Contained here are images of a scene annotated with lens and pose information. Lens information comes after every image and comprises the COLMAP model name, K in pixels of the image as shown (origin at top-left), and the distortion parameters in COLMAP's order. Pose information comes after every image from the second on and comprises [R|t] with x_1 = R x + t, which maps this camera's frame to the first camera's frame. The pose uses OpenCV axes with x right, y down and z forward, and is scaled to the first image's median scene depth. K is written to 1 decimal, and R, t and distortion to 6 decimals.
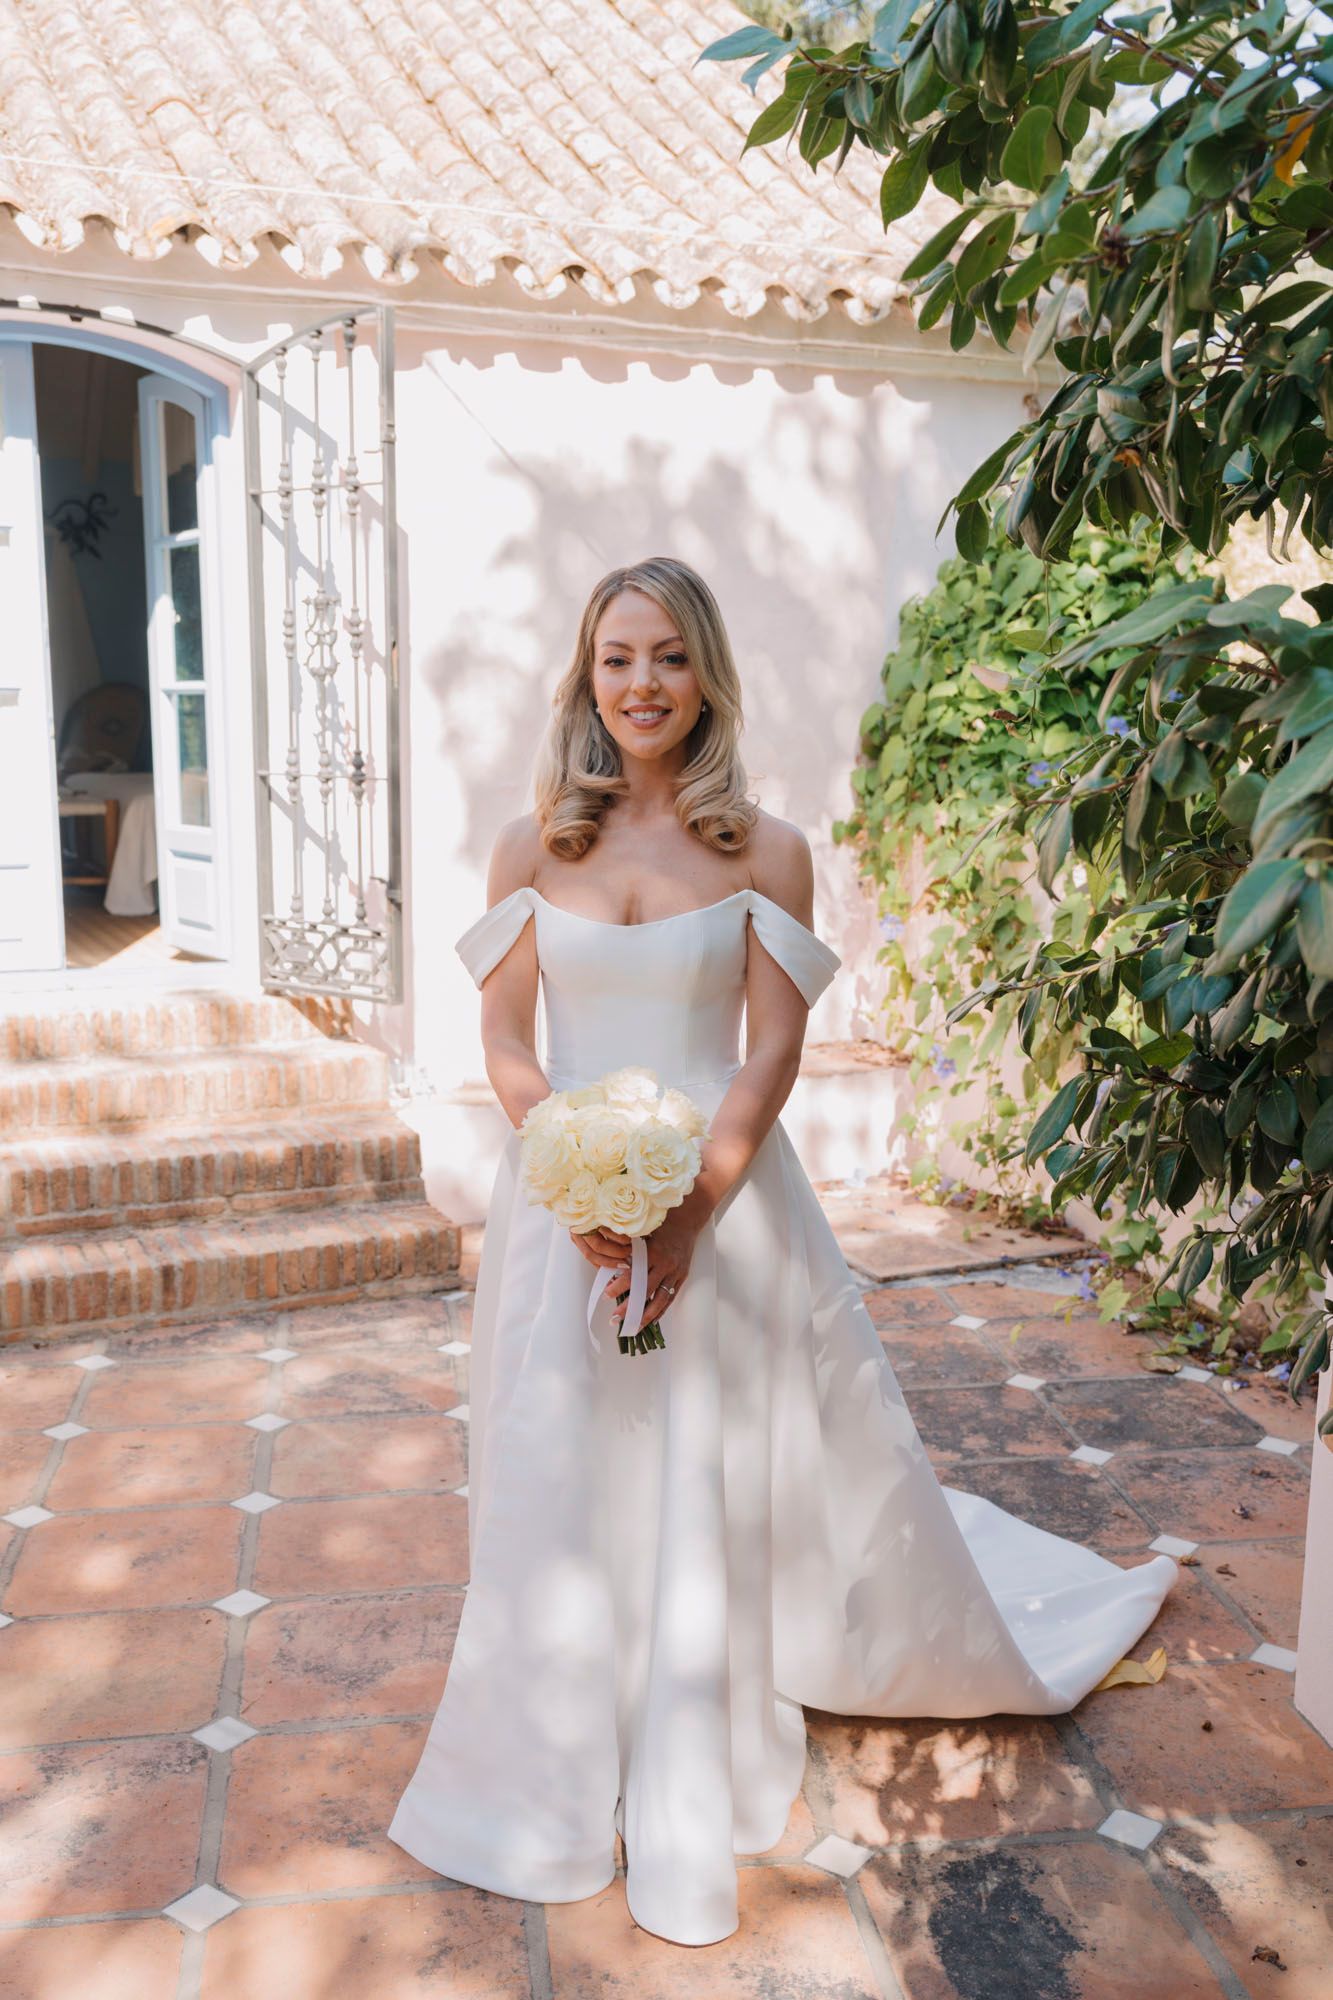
lens RADIAL K [[1915.4, 0, 679.4], [0, 1915.4, 1049.8], [0, 0, 1]] dist [0.004073, 0.000212]
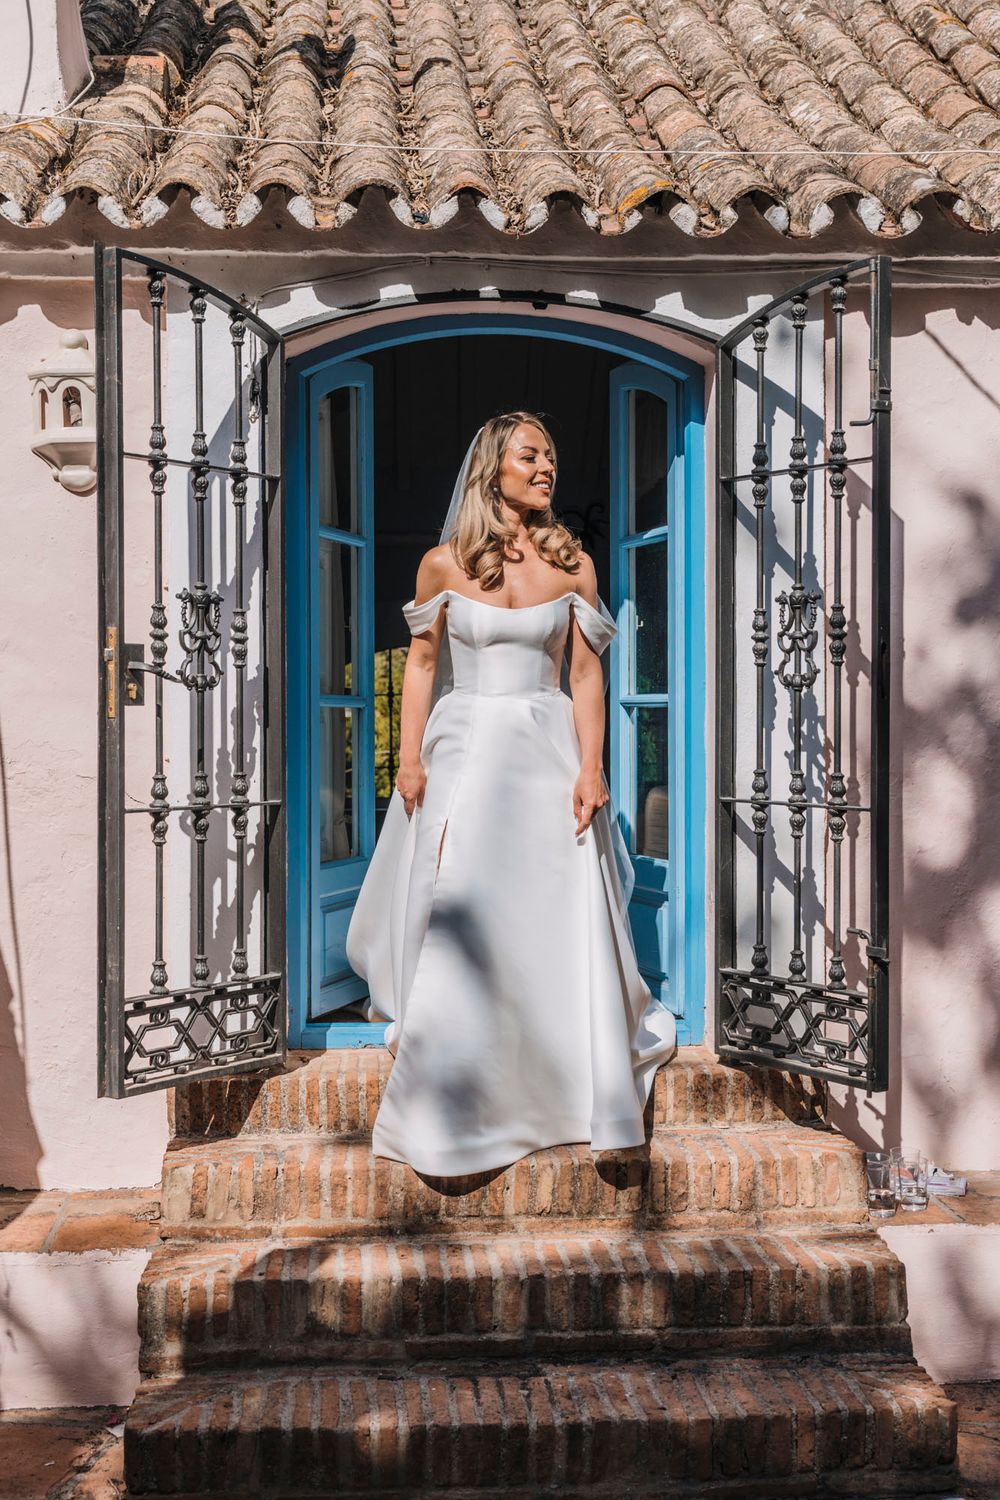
lens RADIAL K [[1898.3, 0, 495.5], [0, 1898.3, 712.3], [0, 0, 1]] dist [0.011449, -0.001667]
pose [[0.935306, -0.008008, -0.353749, -0.016094], [-0.054038, 0.984784, -0.165170, -0.039274], [0.349689, 0.173601, 0.920641, 0.190129]]
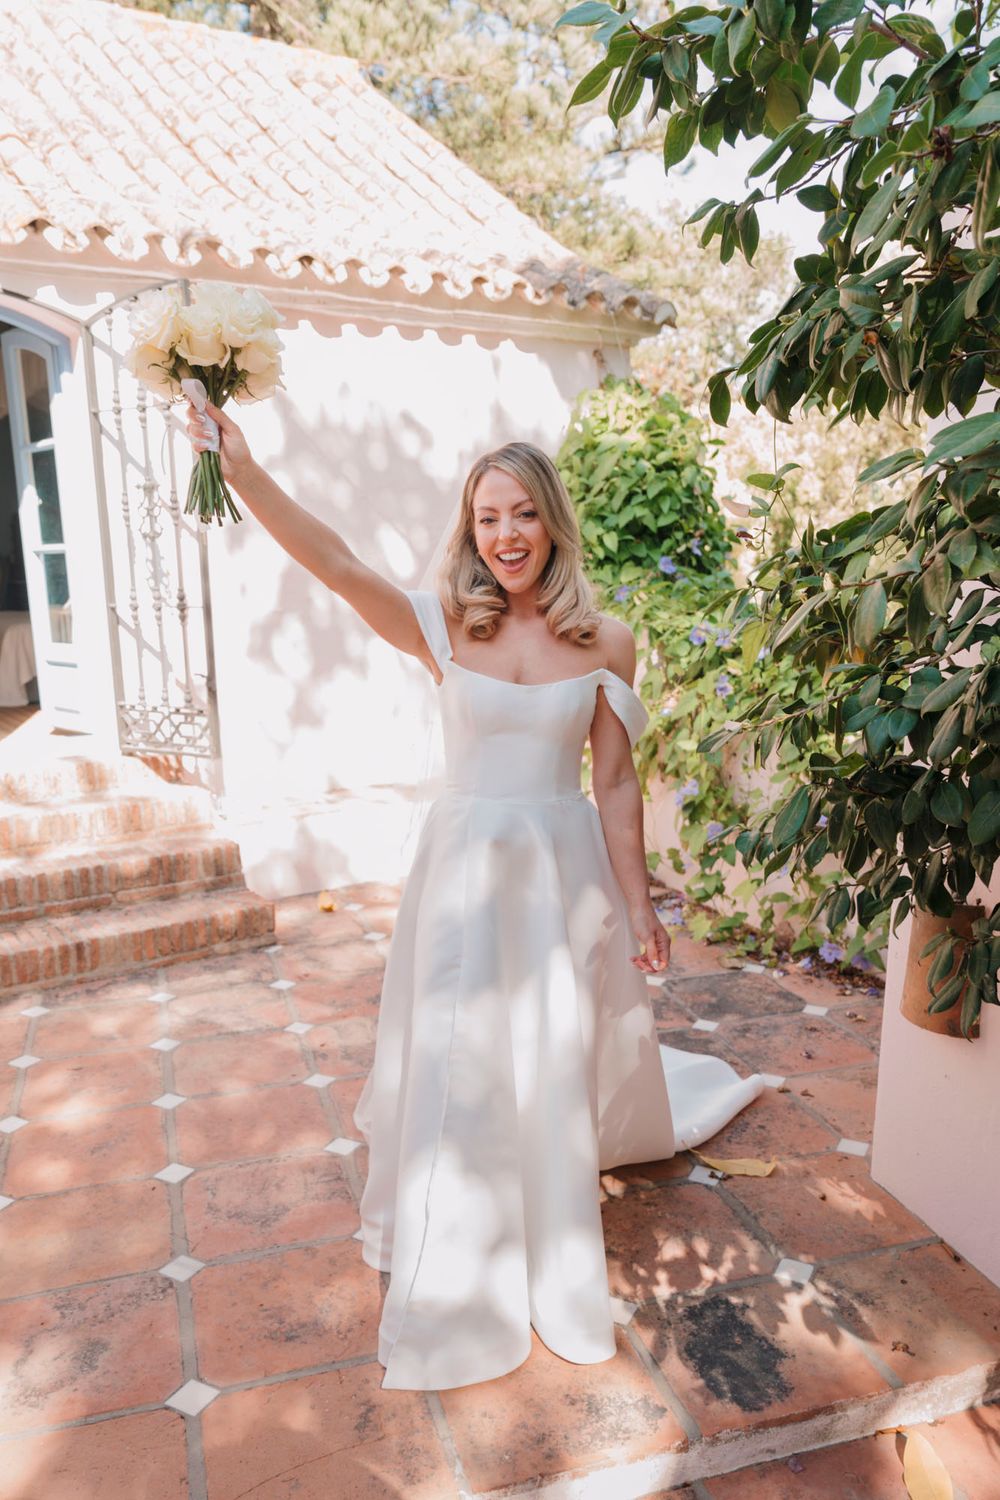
lens RADIAL K [[1149.8, 0, 494.0], [0, 1149.8, 849.1], [0, 0, 1]] dist [-0.006233, 0.004094]
pose [[0.988653, -0.054408, 0.140021, -0.062202], [0.045208, 0.996656, 0.068064, -0.004390], [-0.143256, -0.060961, 0.987806, 0.073028]]
